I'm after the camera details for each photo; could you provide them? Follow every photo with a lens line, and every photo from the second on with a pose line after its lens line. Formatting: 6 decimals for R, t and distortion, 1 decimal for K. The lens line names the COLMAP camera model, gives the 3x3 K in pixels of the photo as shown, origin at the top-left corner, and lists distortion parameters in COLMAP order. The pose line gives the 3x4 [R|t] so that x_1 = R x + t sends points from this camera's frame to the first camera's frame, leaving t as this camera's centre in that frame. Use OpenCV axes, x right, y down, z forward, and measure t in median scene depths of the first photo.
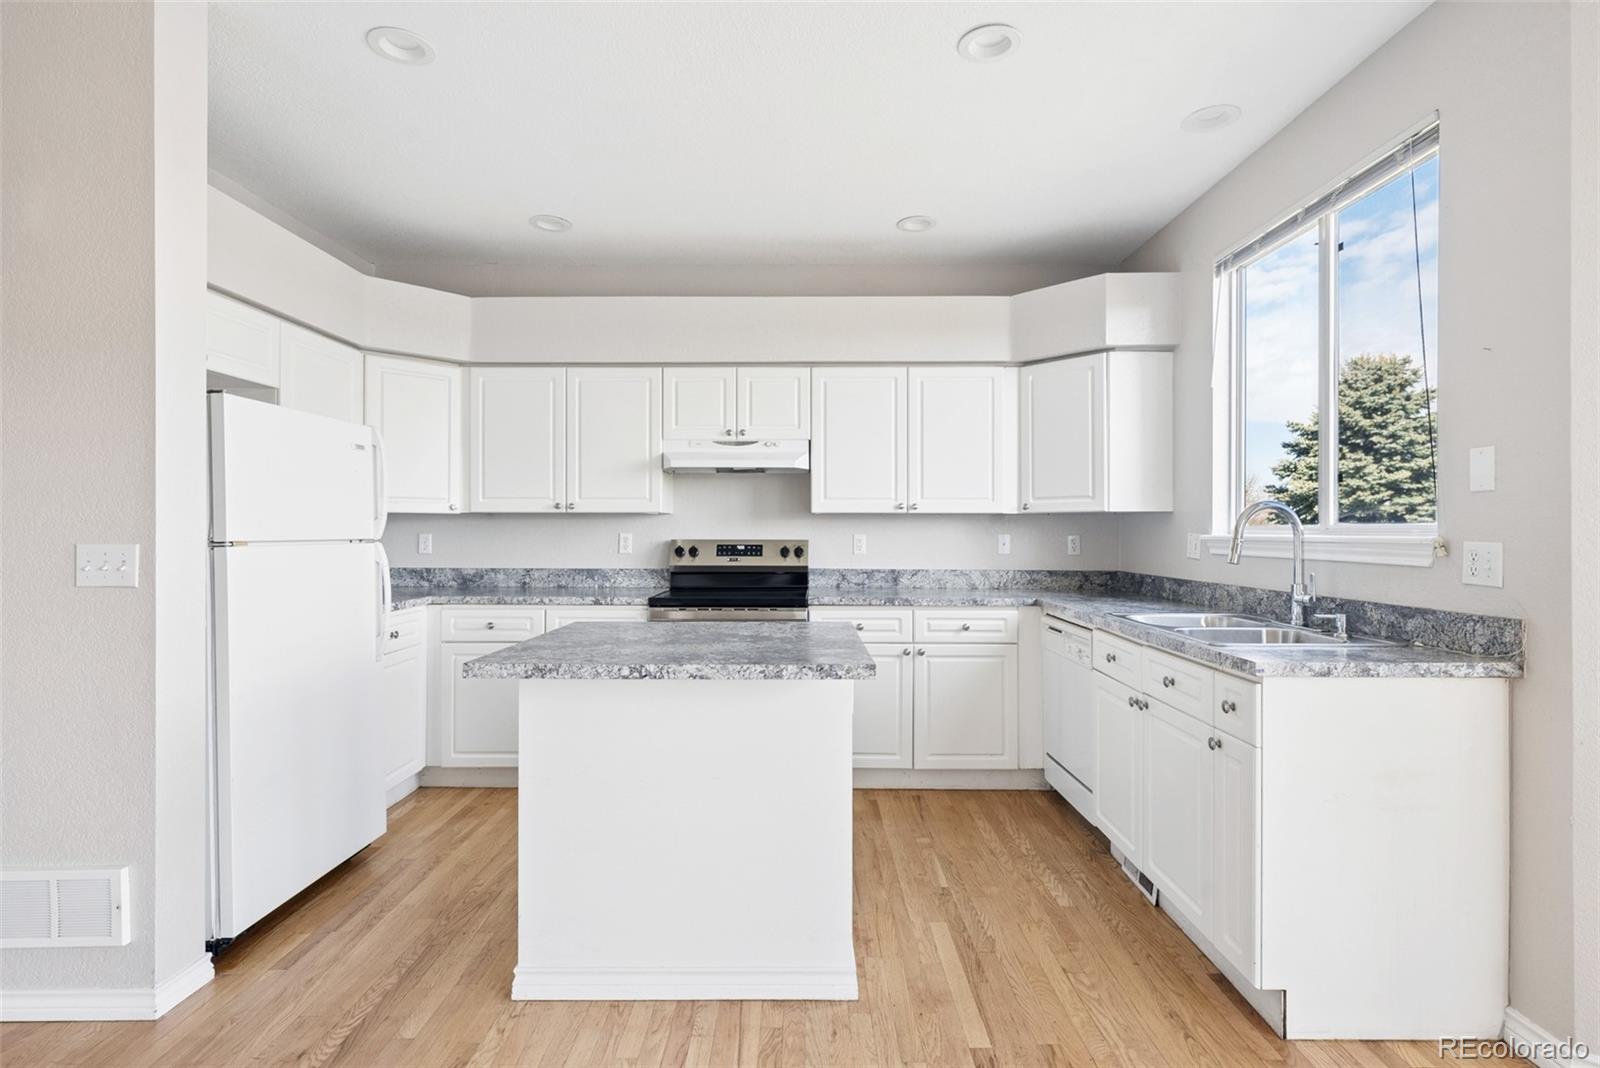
lens RADIAL K [[776.0, 0, 808.3], [0, 776.0, 529.5], [0, 0, 1]] dist [0.002026, -0.000097]
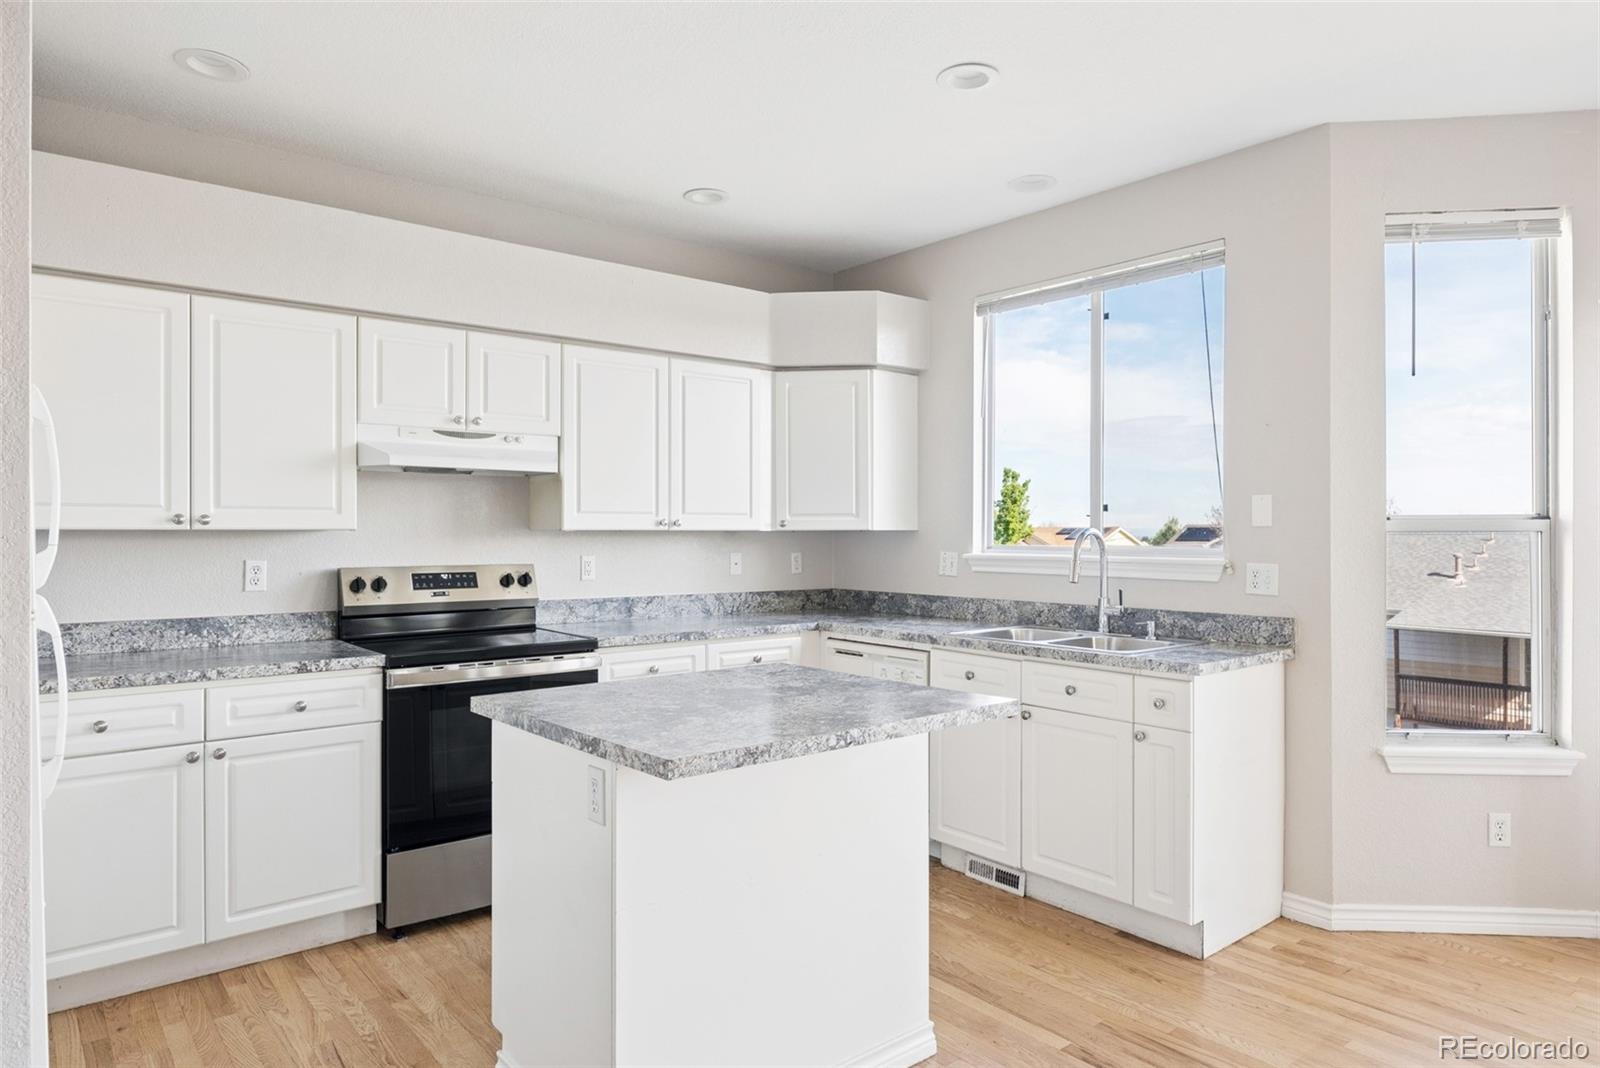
lens RADIAL K [[963.5, 0, 802.8], [0, 963.5, 533.8], [0, 0, 1]] dist [0.001631, -0.000403]
pose [[0.772743, -0.002762, 0.634713, -0.424200], [0.000182, 0.999991, 0.004131, -0.021700], [-0.634719, -0.003077, 0.772737, 0.095617]]
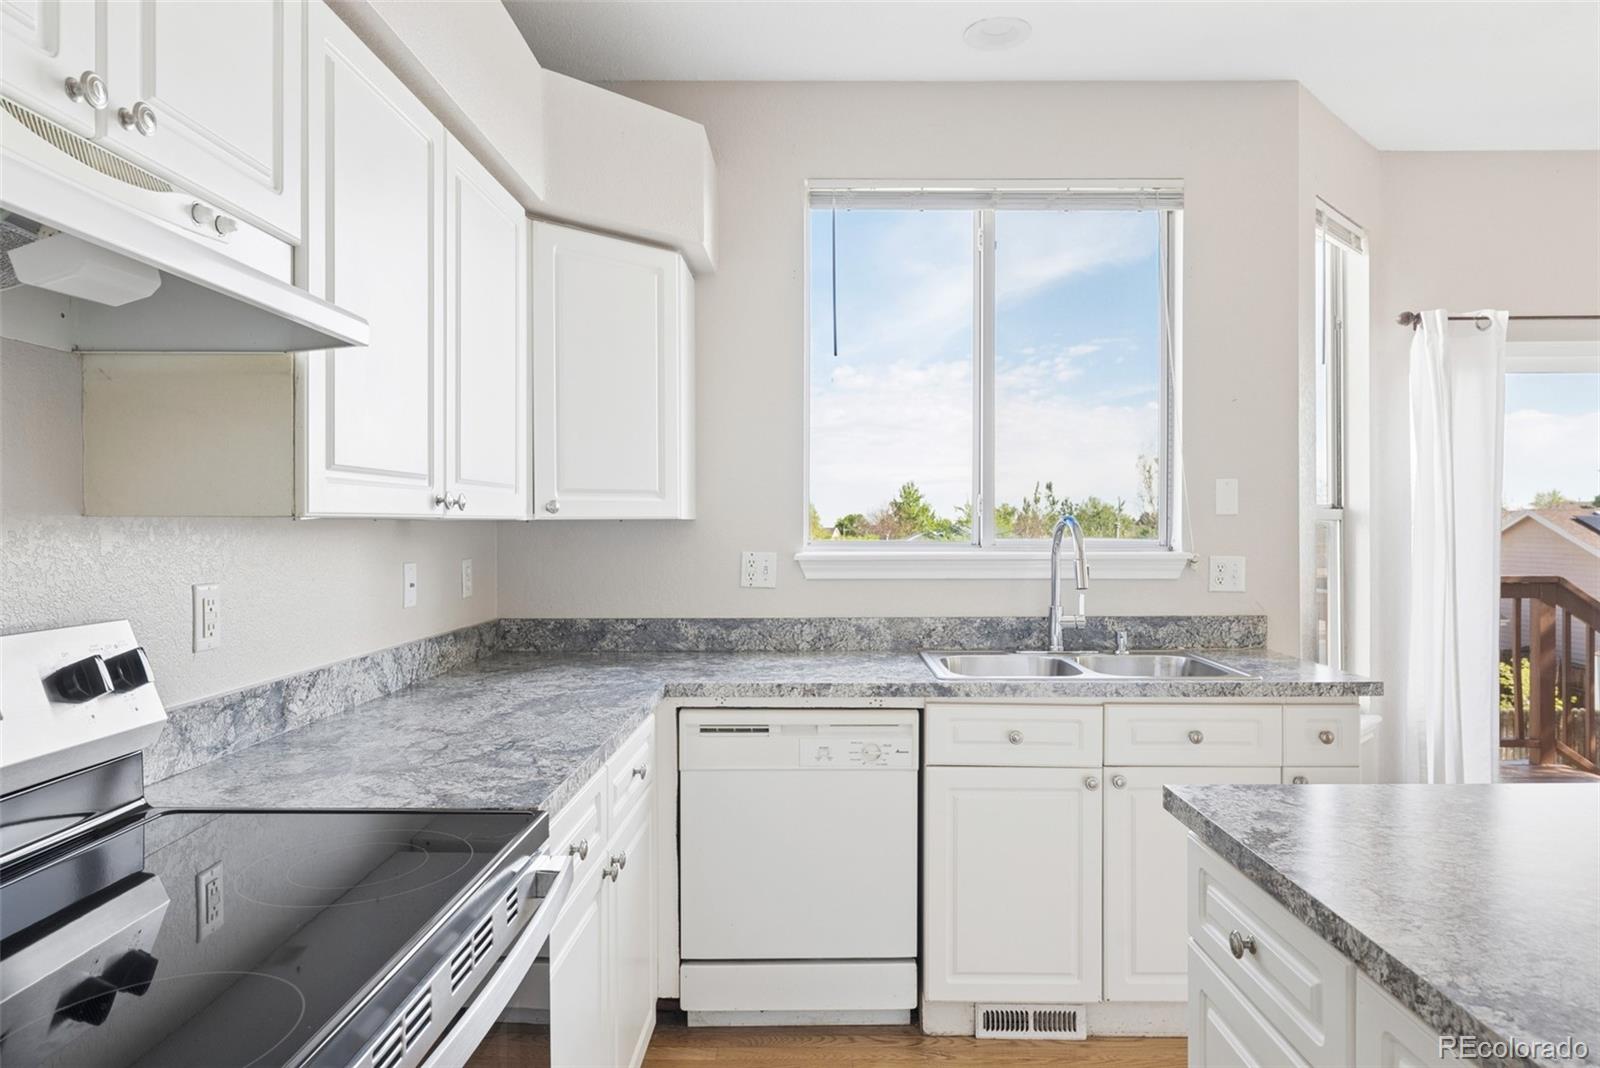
lens RADIAL K [[976.5, 0, 809.4], [0, 976.5, 528.7], [0, 0, 1]] dist [0.000576, 0.000759]
pose [[0.007528, -0.008051, 0.999939, -0.337070], [0.000354, 0.999968, 0.008049, -0.019703], [-0.999972, 0.000294, 0.007531, 0.818438]]
